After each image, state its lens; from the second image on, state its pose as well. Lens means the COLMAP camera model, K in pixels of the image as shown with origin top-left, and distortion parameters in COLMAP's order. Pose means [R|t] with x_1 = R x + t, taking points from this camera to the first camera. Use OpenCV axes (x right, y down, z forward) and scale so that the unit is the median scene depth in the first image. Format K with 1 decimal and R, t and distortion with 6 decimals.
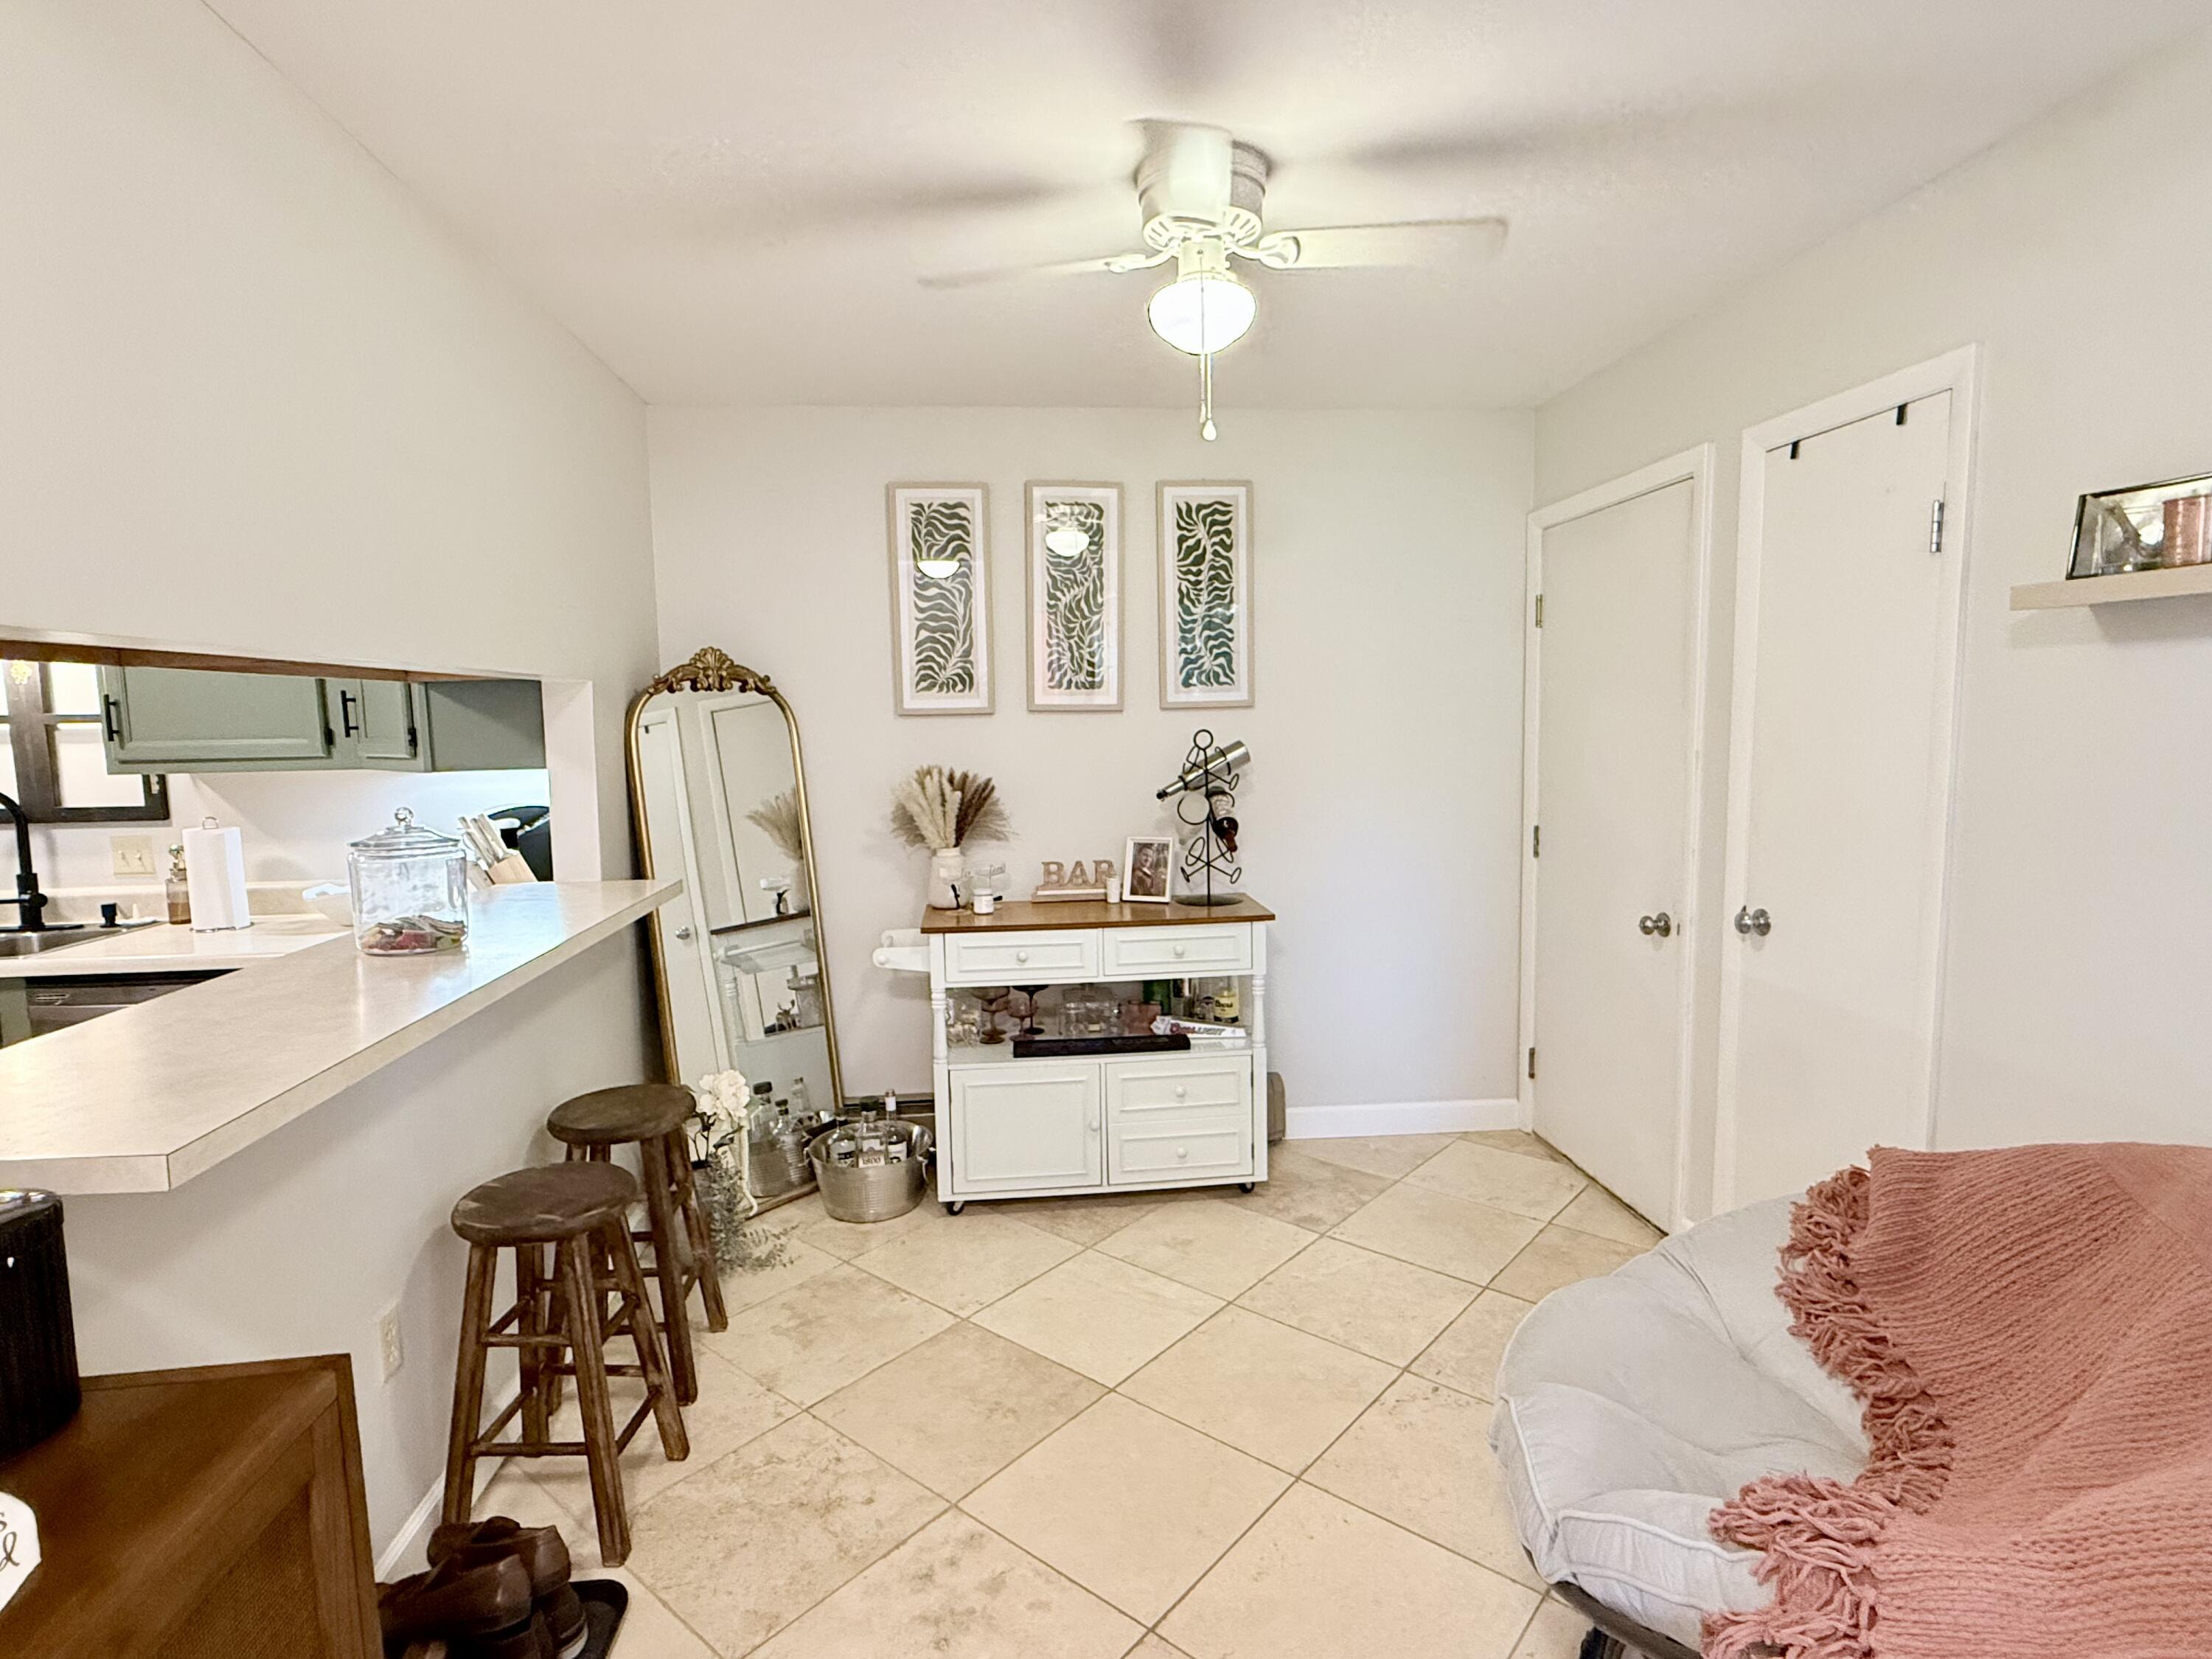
lens RADIAL K [[1162.3, 0, 1090.5], [0, 1162.3, 835.0], [0, 0, 1]] dist [0.000957, 0.001213]
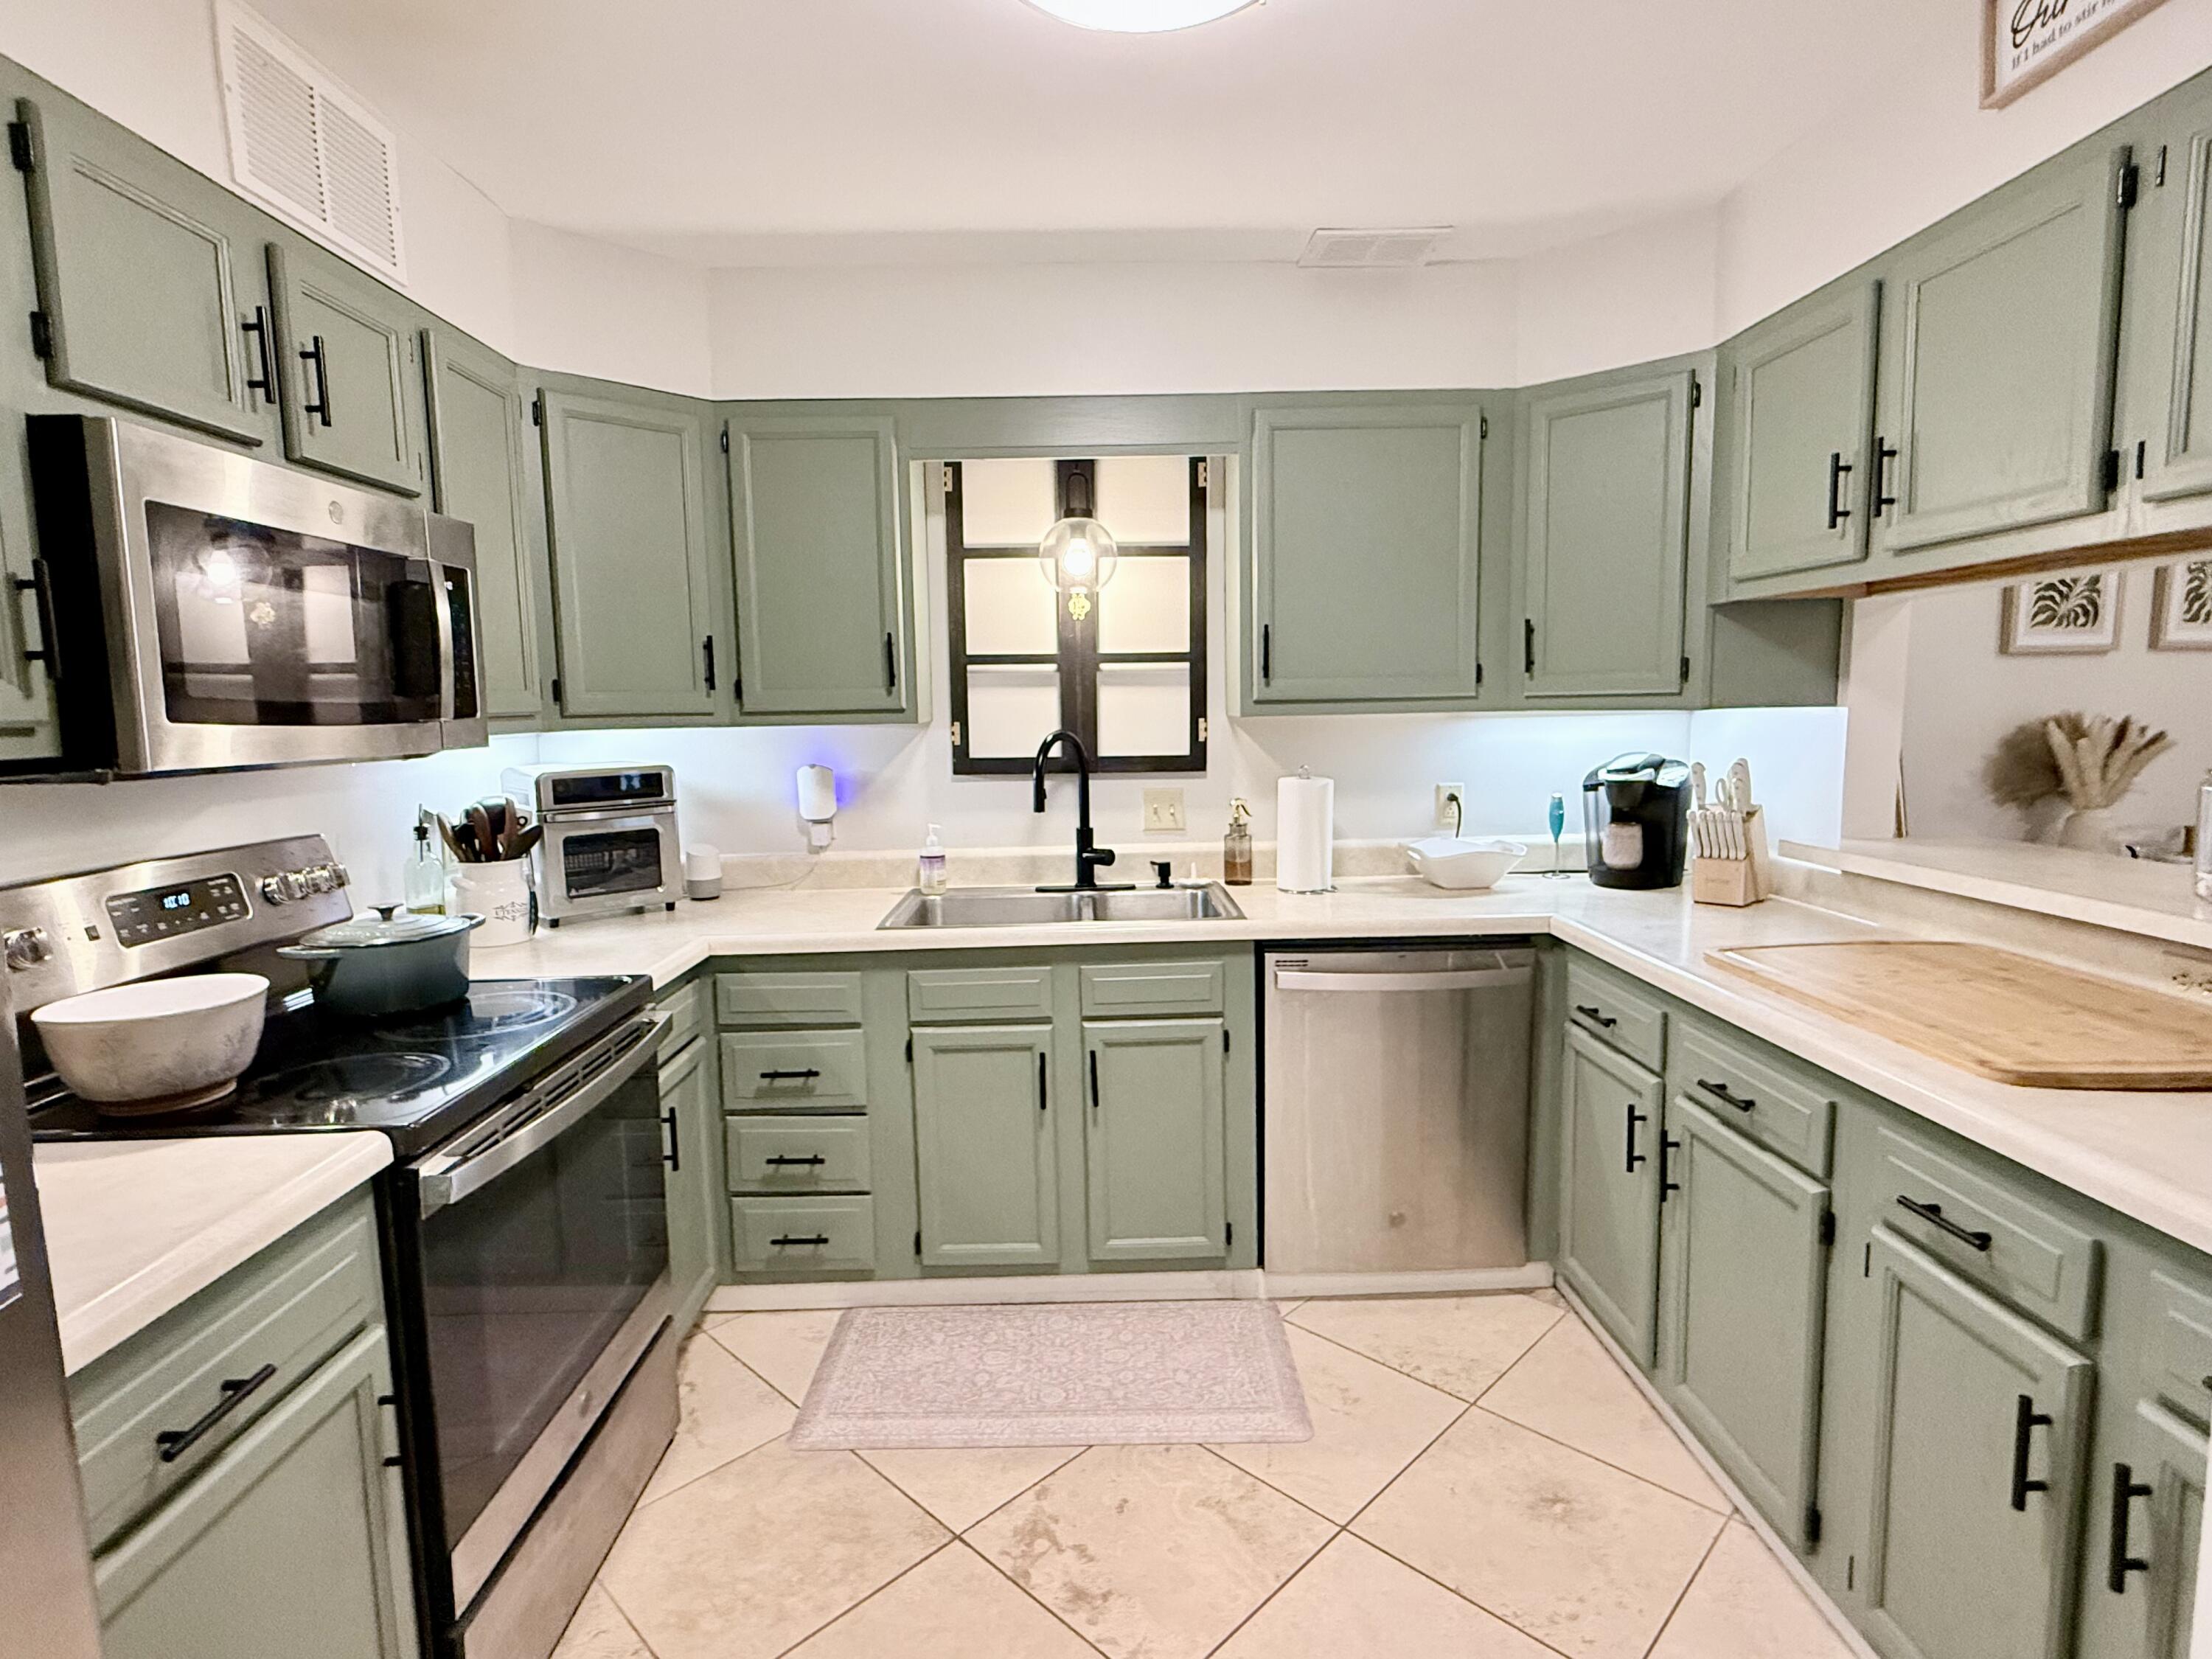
lens RADIAL K [[1162.3, 0, 1090.5], [0, 1162.3, 835.0], [0, 0, 1]] dist [0.000957, 0.001213]
pose [[0.995412, 0.010805, -0.095070, -0.803816], [-0.009472, 0.999851, 0.014459, 0.025120], [0.095212, -0.013492, 0.995366, 0.091697]]
